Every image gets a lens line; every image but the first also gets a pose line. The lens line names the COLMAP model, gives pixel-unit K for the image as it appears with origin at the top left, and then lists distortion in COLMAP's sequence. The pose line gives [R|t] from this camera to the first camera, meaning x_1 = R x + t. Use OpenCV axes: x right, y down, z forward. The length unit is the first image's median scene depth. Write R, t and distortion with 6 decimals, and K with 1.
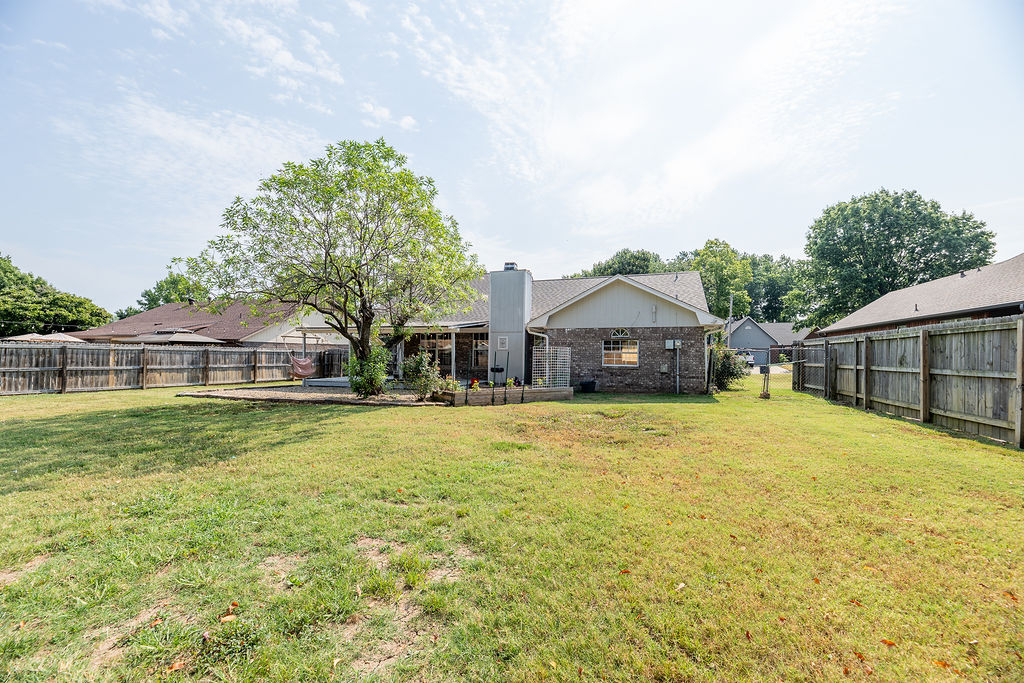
lens RADIAL K [[424.6, 0, 511.5], [0, 424.6, 351.1], [0, 0, 1]] dist [0.000157, -0.002148]
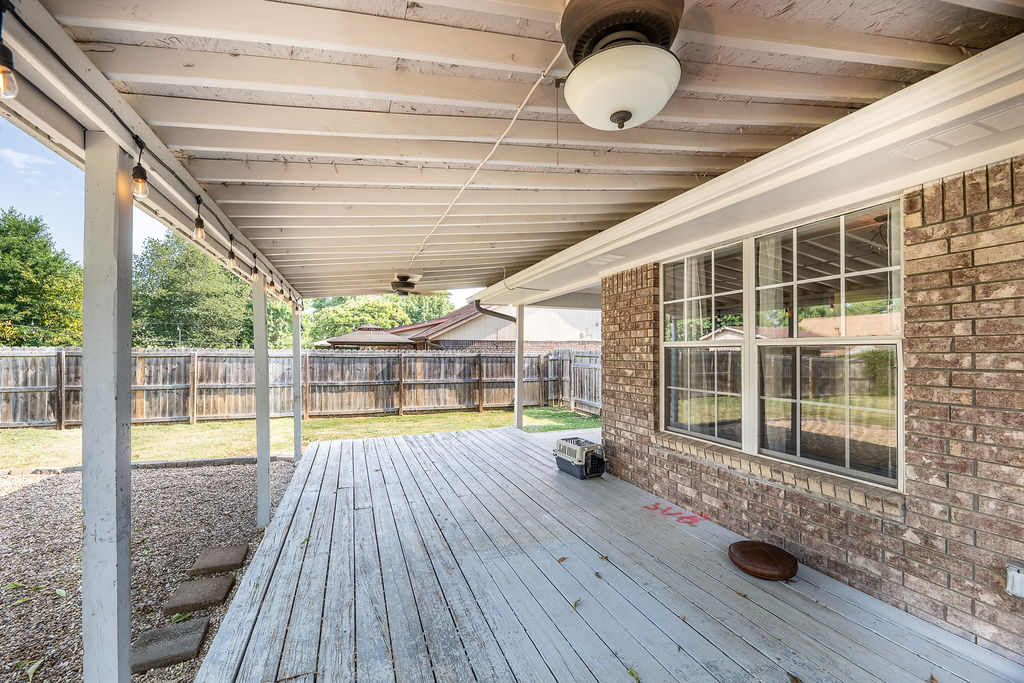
lens RADIAL K [[424.6, 0, 511.5], [0, 424.6, 351.1], [0, 0, 1]] dist [0.000157, -0.002148]
pose [[0.661055, -0.013597, -0.750214, -0.089847], [0.012908, 0.999894, -0.006748, -0.000670], [0.750227, -0.005223, 0.661160, 0.710068]]
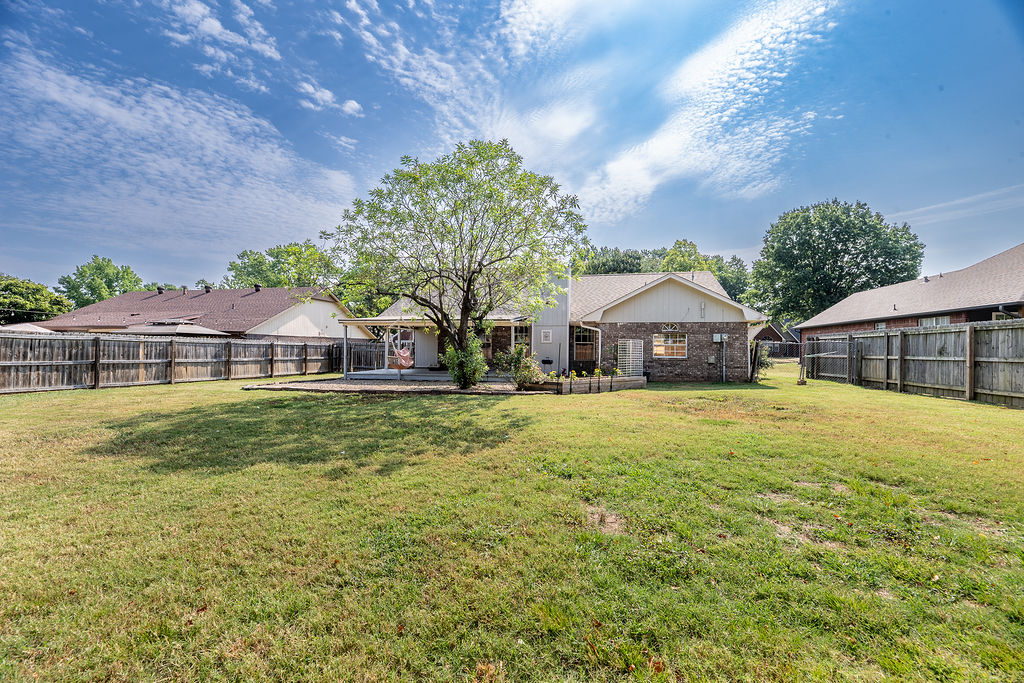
lens RADIAL K [[425.6, 0, 509.9], [0, 425.6, 344.8], [0, 0, 1]] dist [0.009062, -0.006057]
pose [[0.991215, 0.001193, 0.132256, -0.190928], [-0.000977, 0.999998, -0.001702, 0.003138], [-0.132258, 0.001558, 0.991214, -0.022470]]
